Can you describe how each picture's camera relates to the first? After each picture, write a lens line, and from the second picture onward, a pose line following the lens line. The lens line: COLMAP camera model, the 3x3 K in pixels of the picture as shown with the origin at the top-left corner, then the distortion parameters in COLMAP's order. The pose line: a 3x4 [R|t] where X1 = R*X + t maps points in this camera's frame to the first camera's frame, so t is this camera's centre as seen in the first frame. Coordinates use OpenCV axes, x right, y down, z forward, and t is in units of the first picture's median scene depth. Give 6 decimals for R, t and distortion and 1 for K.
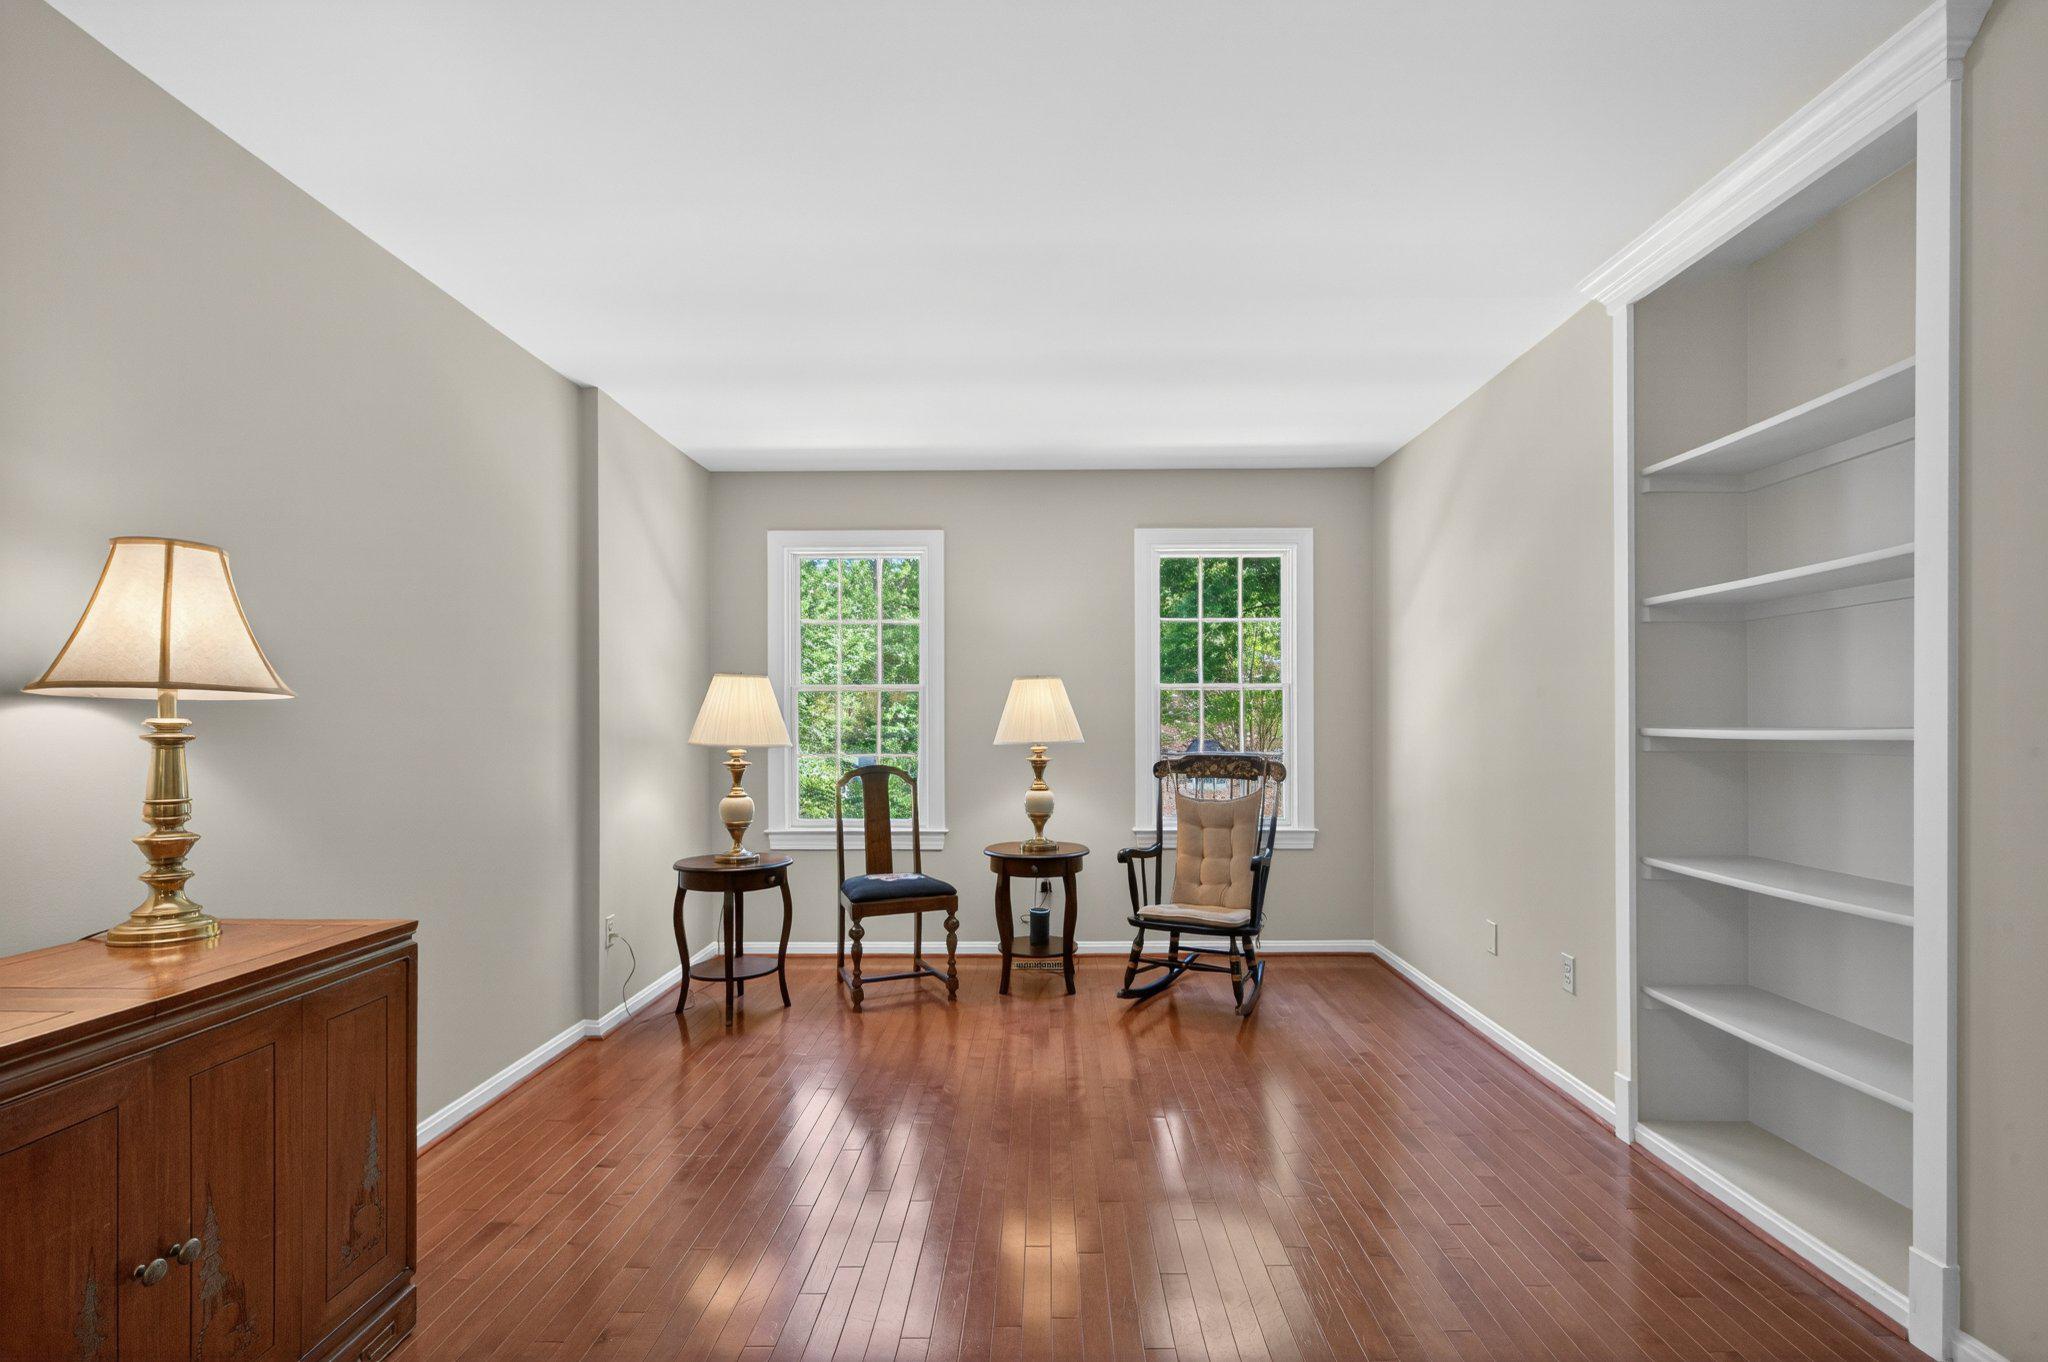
lens RADIAL K [[957.3, 0, 1019.1], [0, 957.3, 727.5], [0, 0, 1]] dist [0.002530, 0.000170]
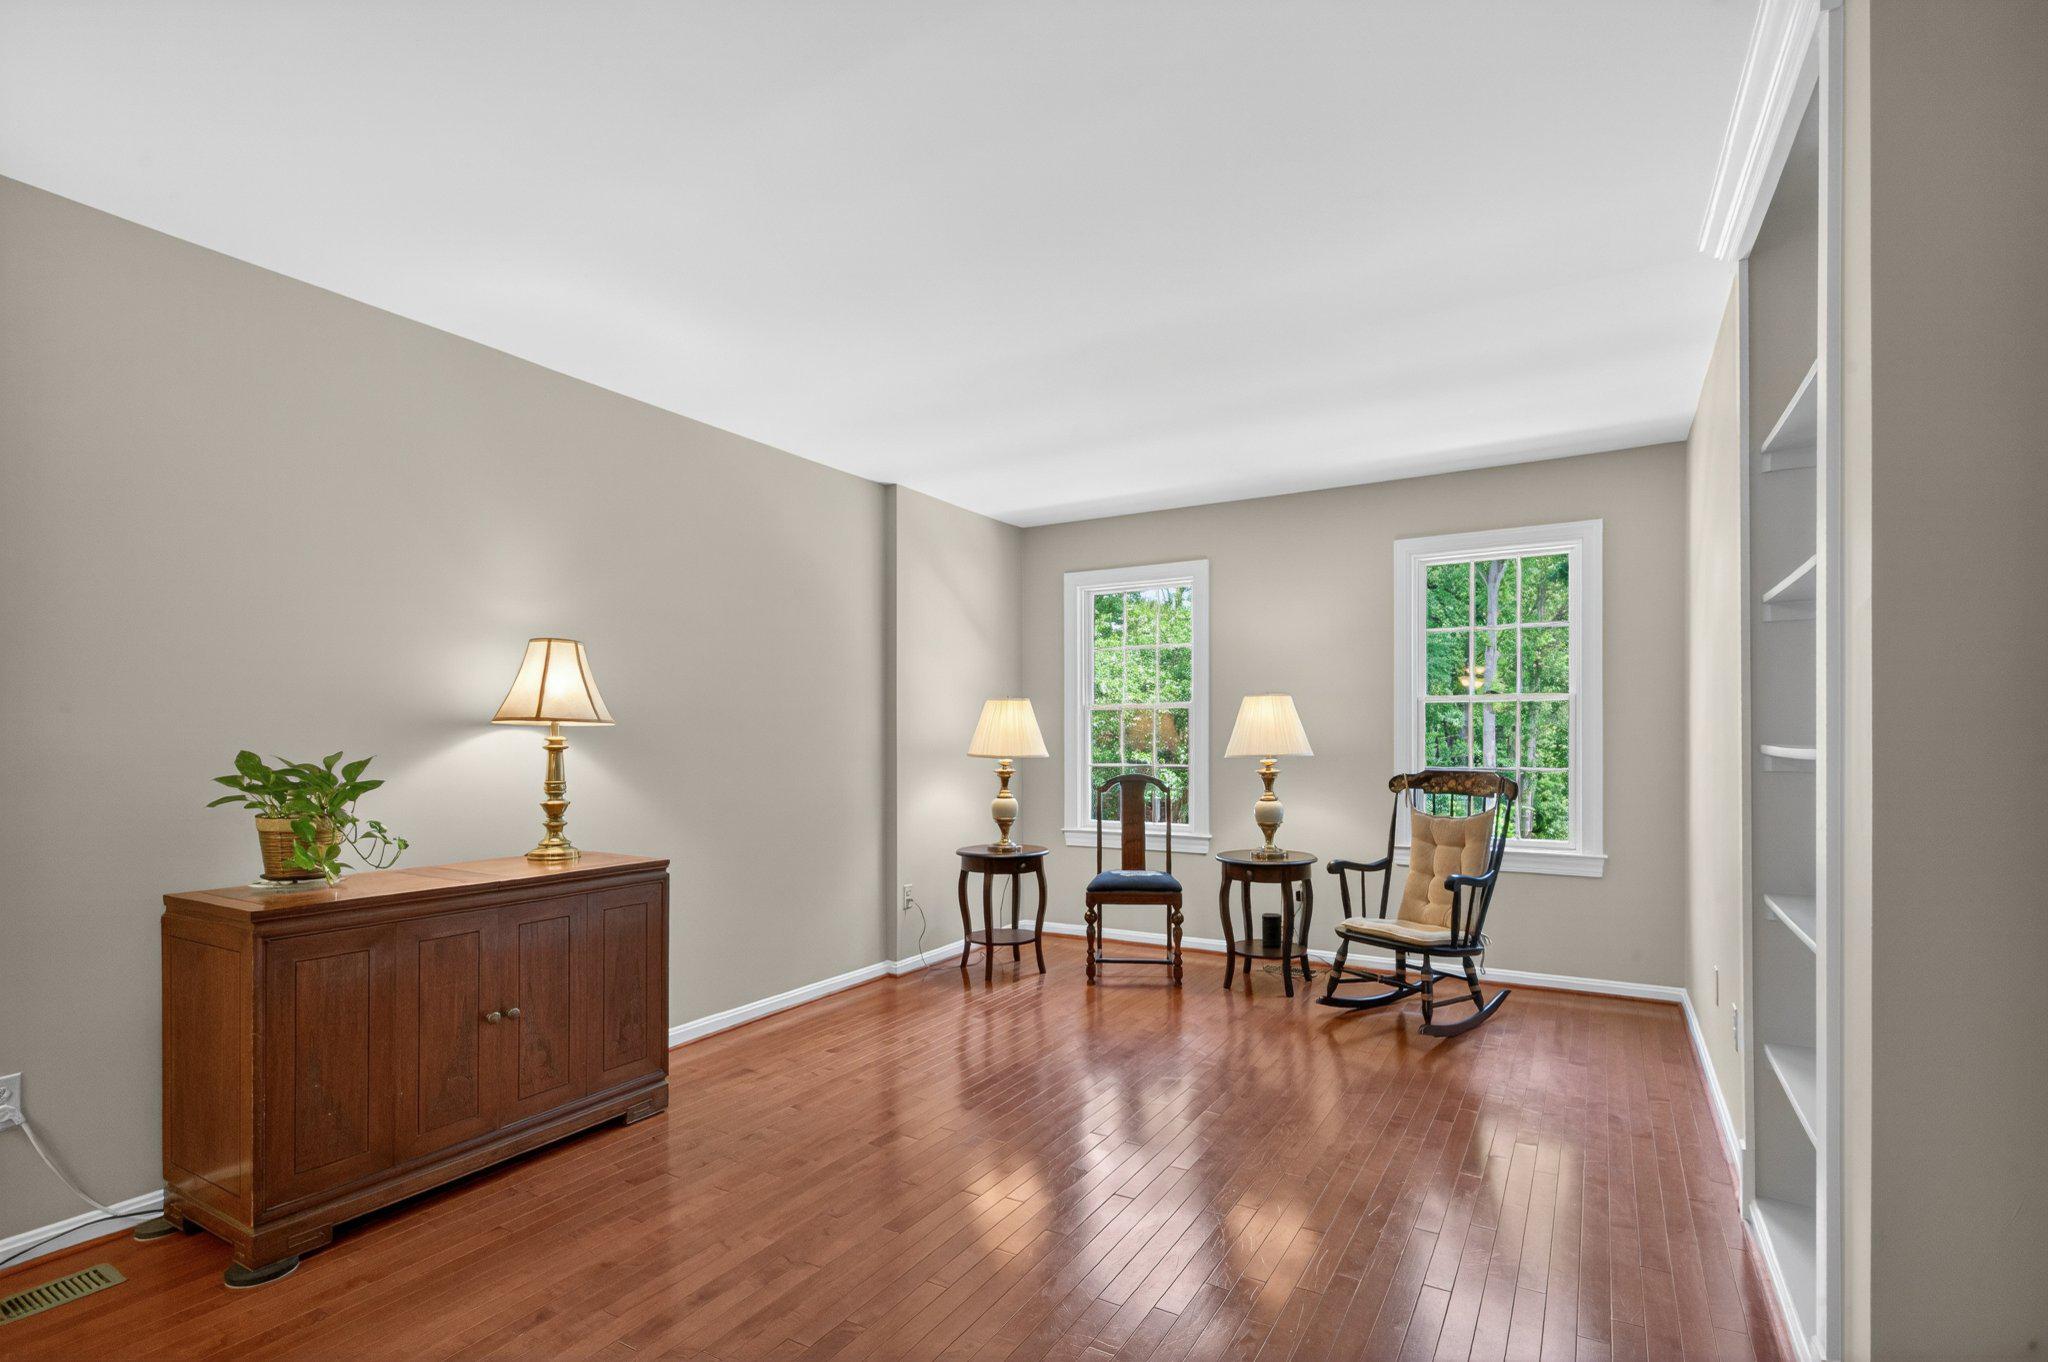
lens RADIAL K [[957.3, 0, 1019.1], [0, 957.3, 727.5], [0, 0, 1]] dist [0.002530, 0.000170]
pose [[0.865783, -0.005878, -0.500385, 0.329092], [-0.000858, 0.999912, -0.013230, -0.001473], [0.500419, 0.011883, 0.865702, -0.055300]]
